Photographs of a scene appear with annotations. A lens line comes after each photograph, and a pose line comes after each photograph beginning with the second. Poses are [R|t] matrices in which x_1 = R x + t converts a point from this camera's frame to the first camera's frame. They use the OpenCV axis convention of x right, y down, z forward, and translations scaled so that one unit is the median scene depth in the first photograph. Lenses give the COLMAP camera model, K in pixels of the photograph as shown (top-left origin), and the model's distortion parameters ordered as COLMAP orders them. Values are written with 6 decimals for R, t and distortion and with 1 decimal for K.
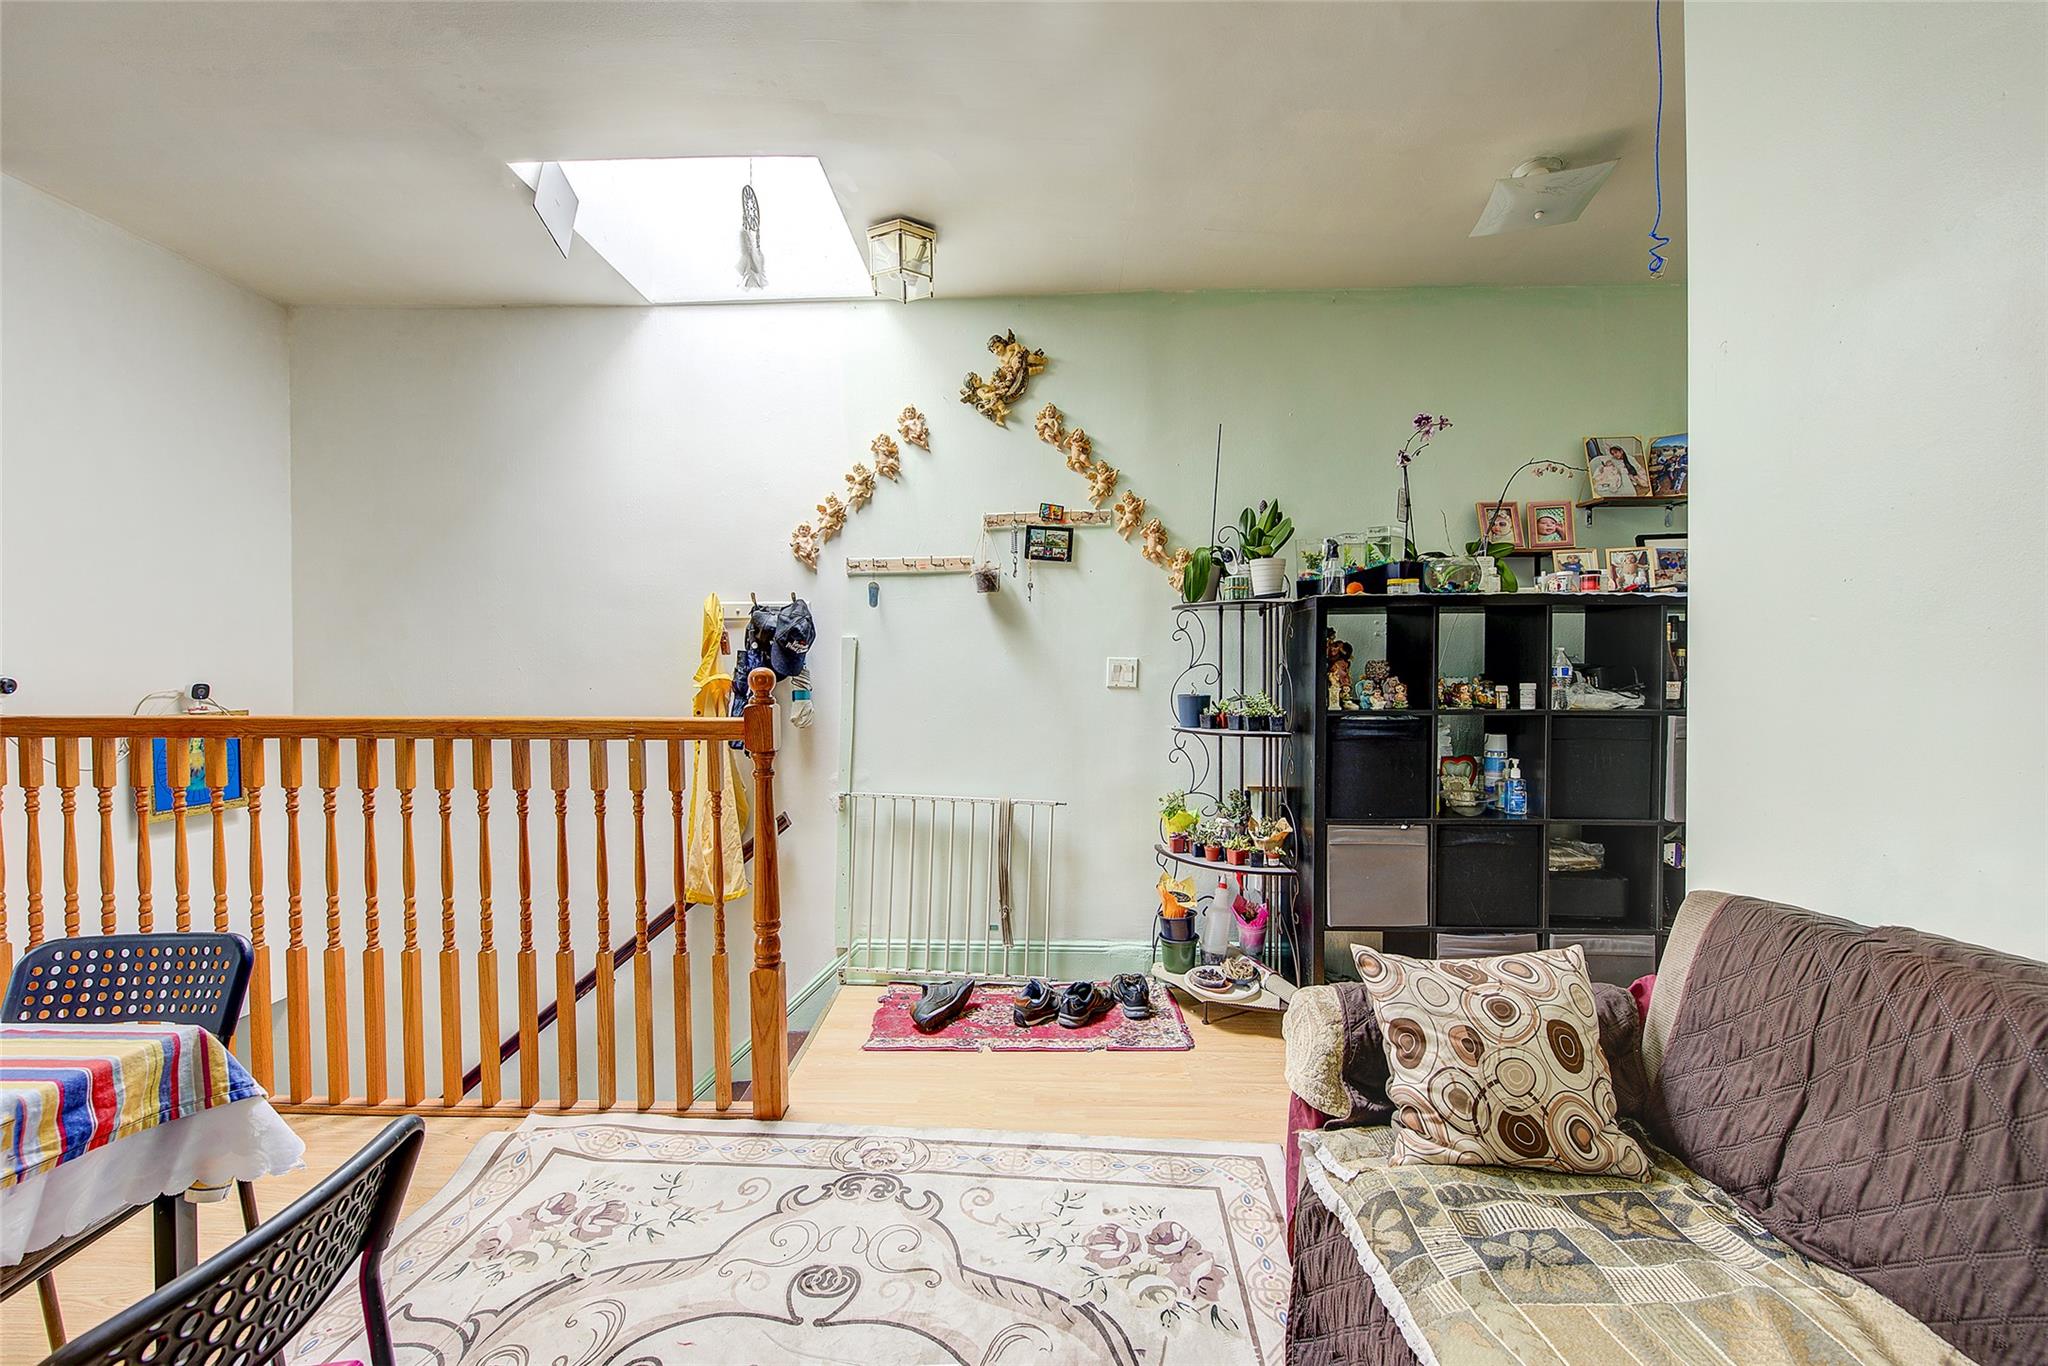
lens RADIAL K [[811.1, 0, 1026.6], [0, 811.1, 692.0], [0, 0, 1]] dist [-0.000813, -0.000370]
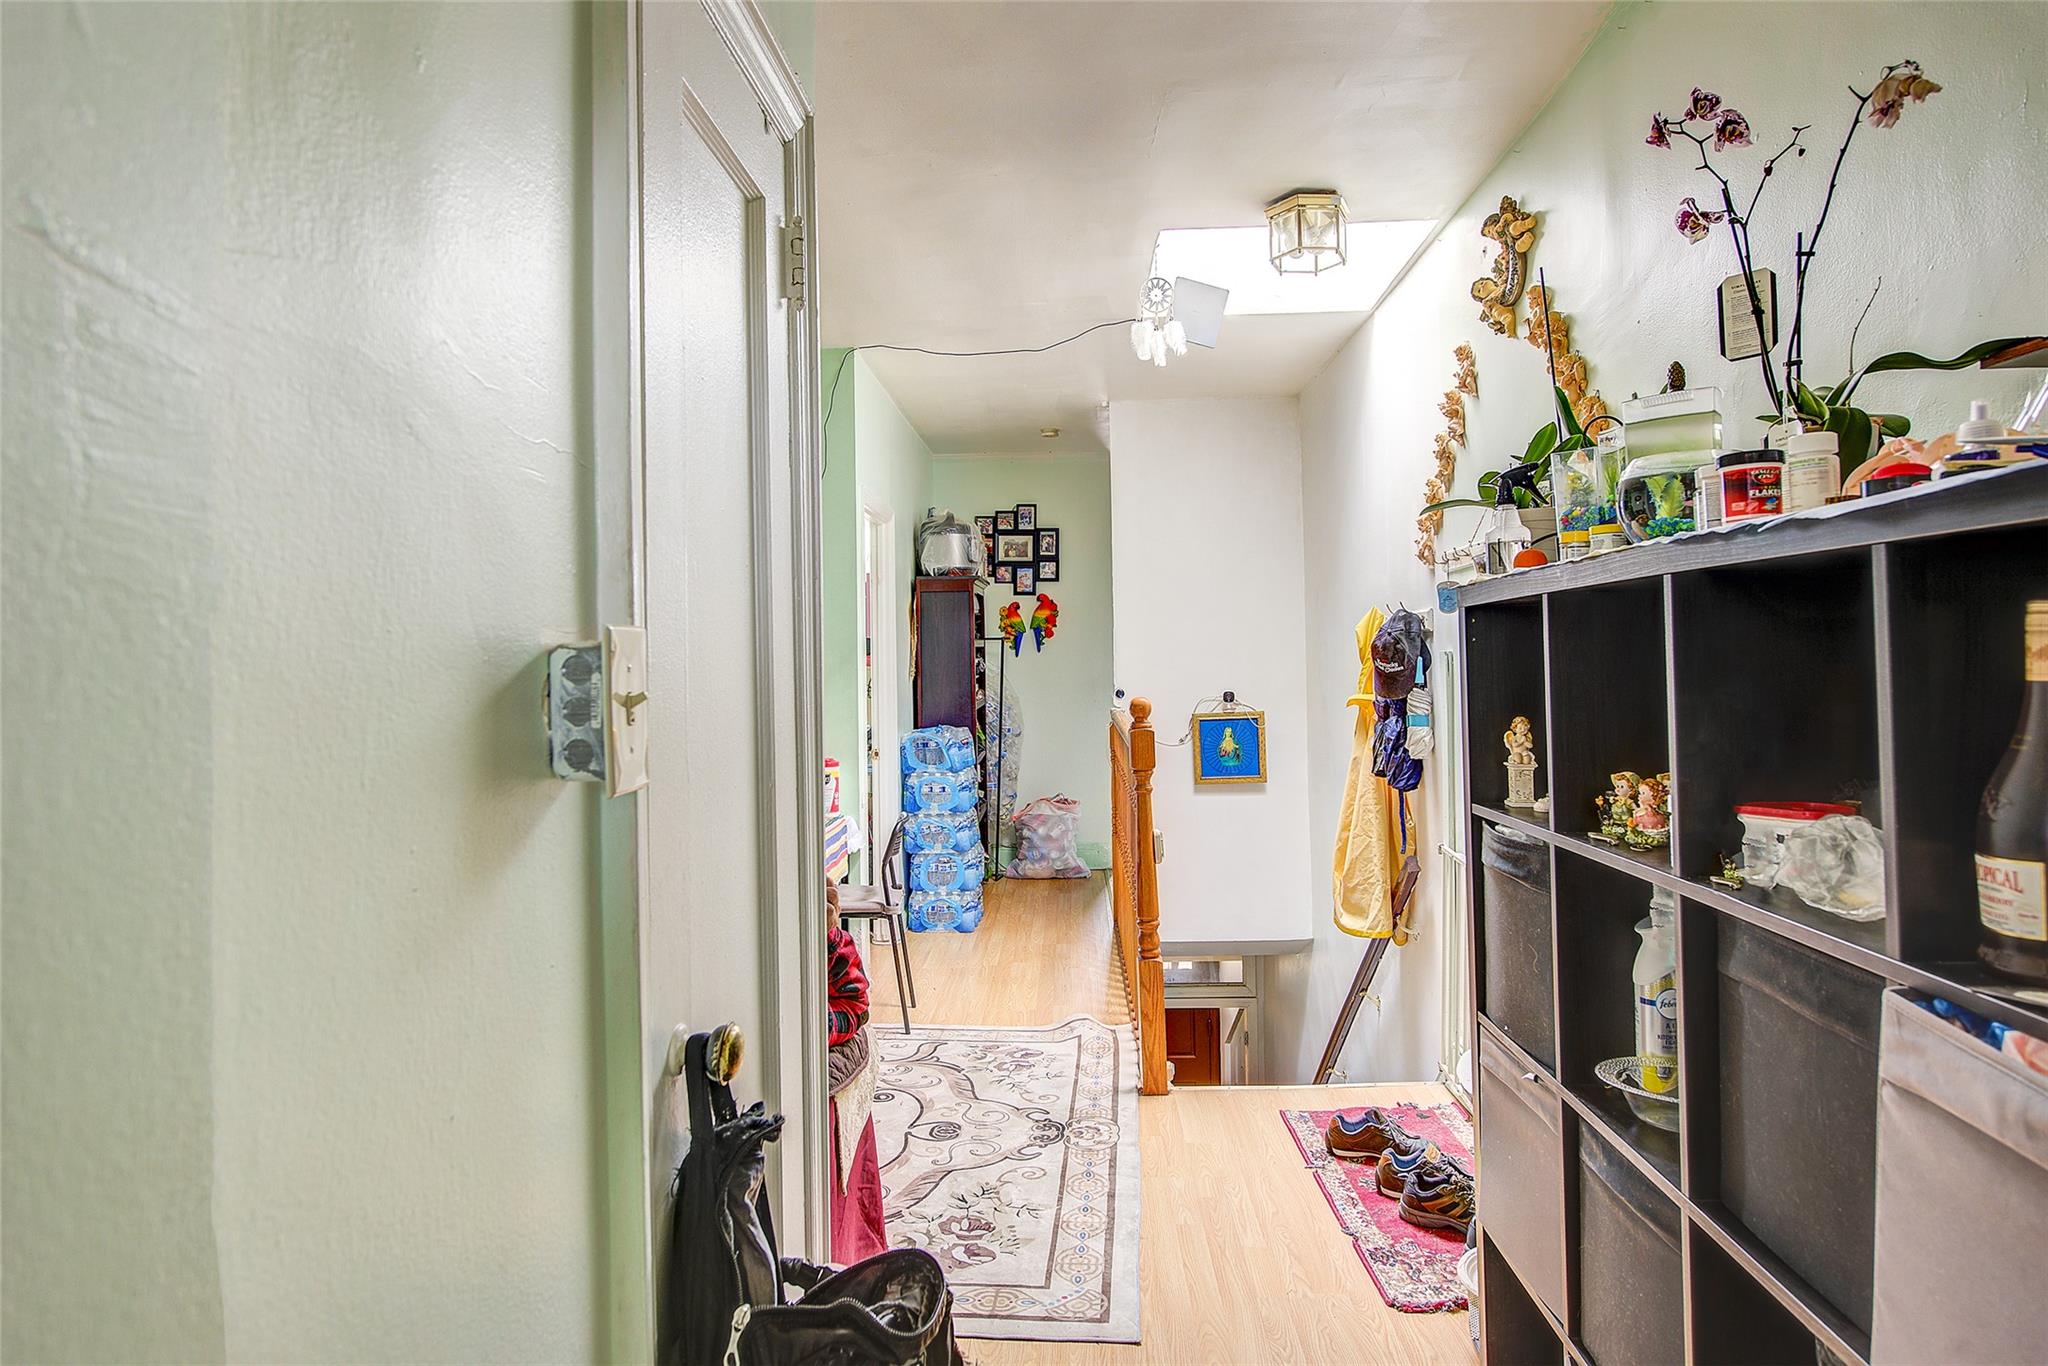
lens RADIAL K [[1198.5, 0, 1023.5], [0, 1198.5, 670.9], [0, 0, 1]] dist [0.004747, 0.000324]
pose [[-0.016108, 0.007431, -0.999843, 0.966531], [-0.018236, 0.999804, 0.007724, -0.049886], [0.999704, 0.018357, -0.015969, 0.608036]]
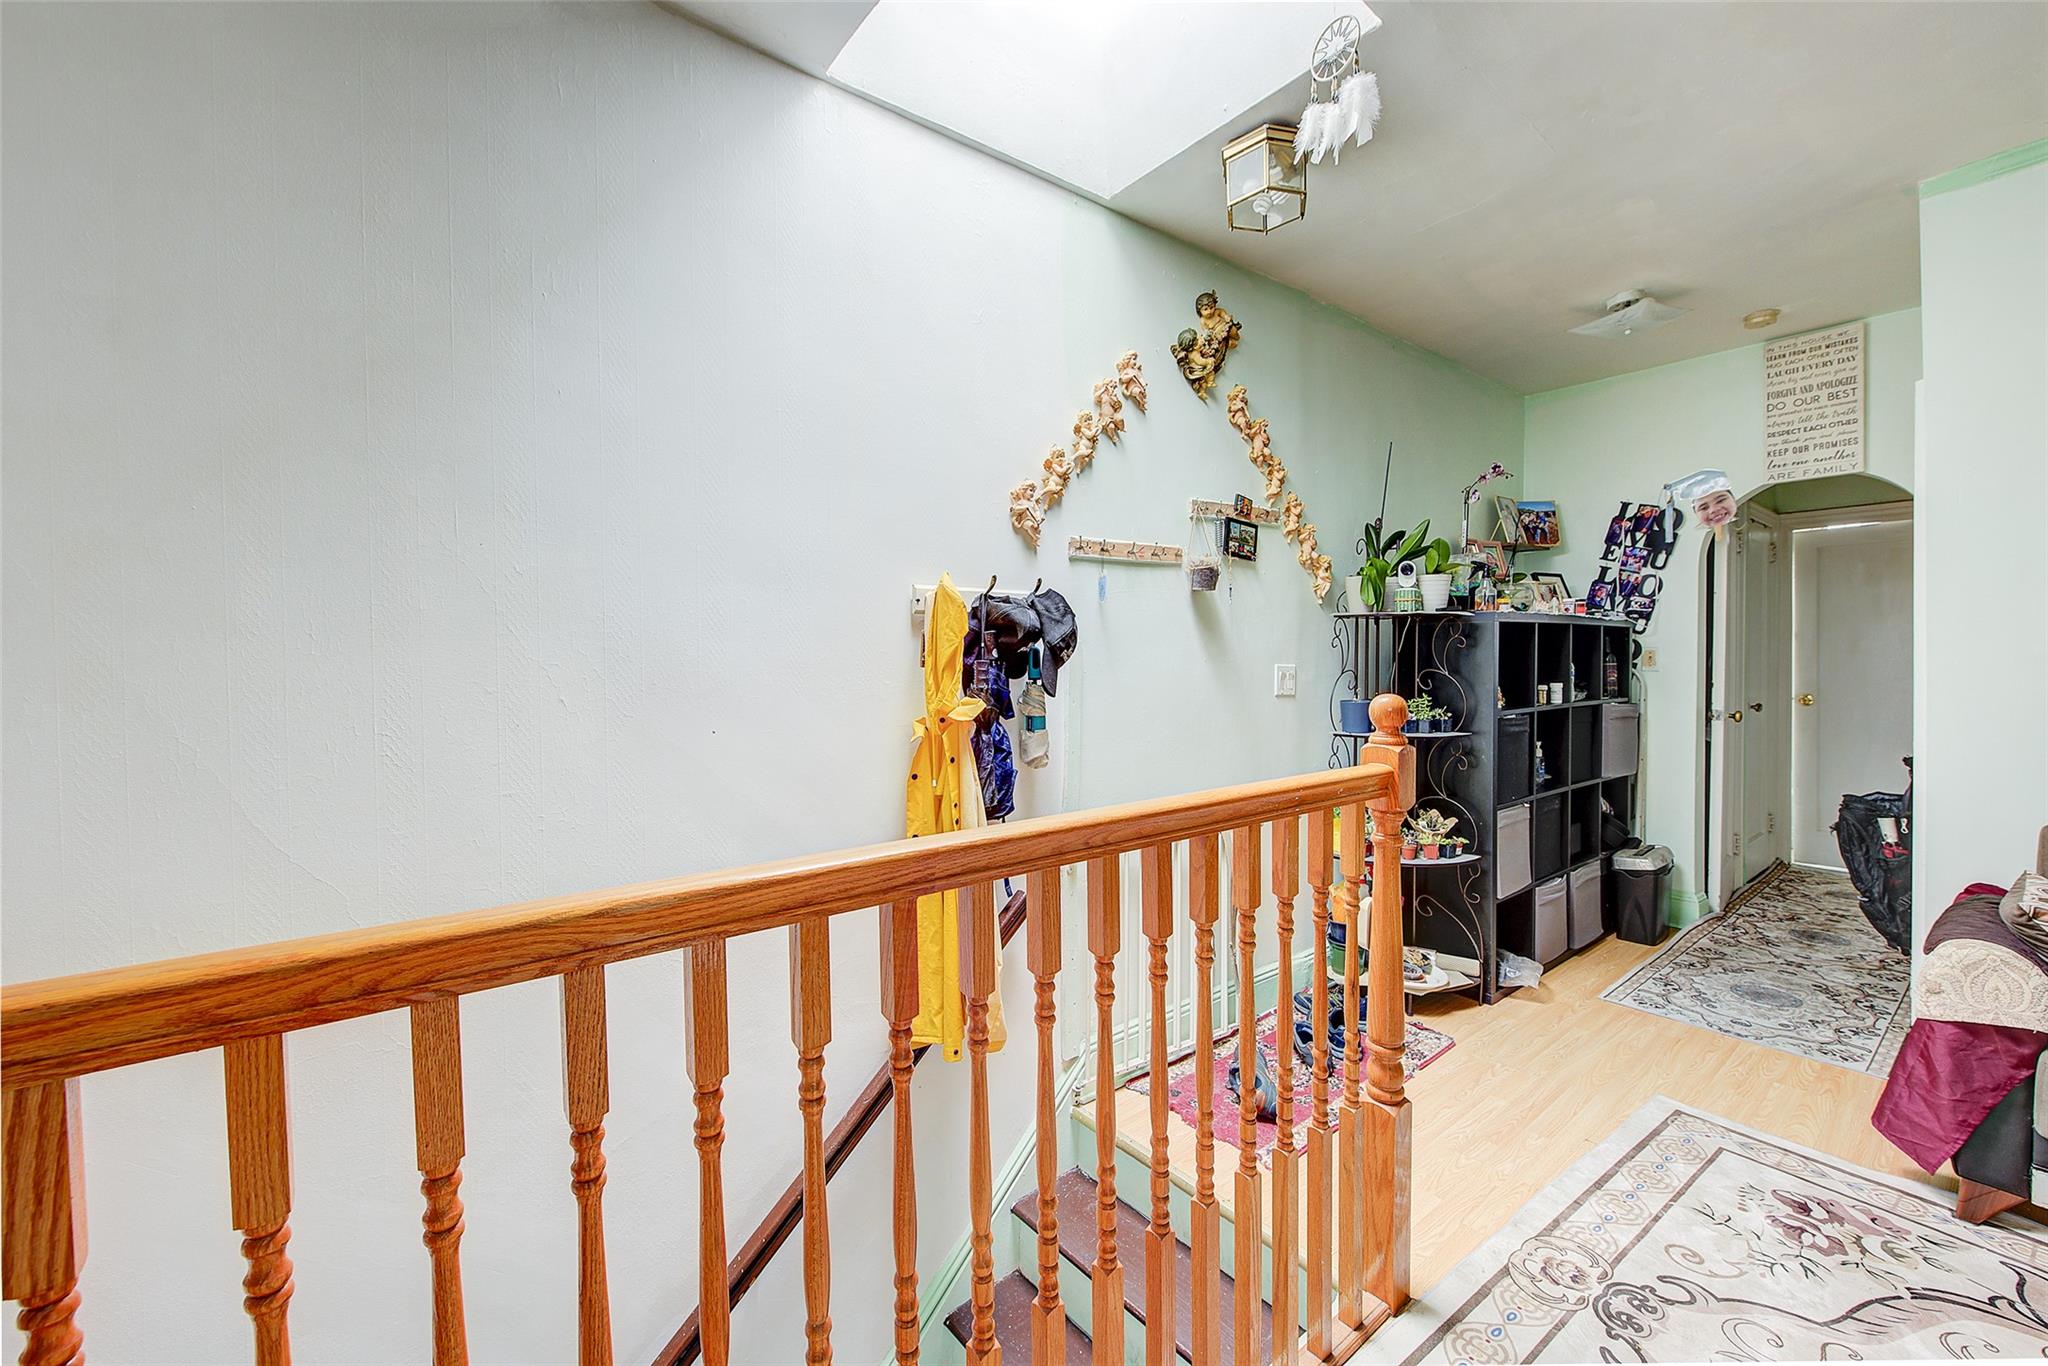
lens RADIAL K [[811.1, 0, 1015.1], [0, 811.1, 676.3], [0, 0, 1]] dist [-0.000813, -0.000370]
pose [[0.772375, -0.020294, 0.634843, -0.749040], [0.023648, 0.999715, 0.003188, -0.039348], [-0.634727, 0.012550, 0.772635, 0.462776]]
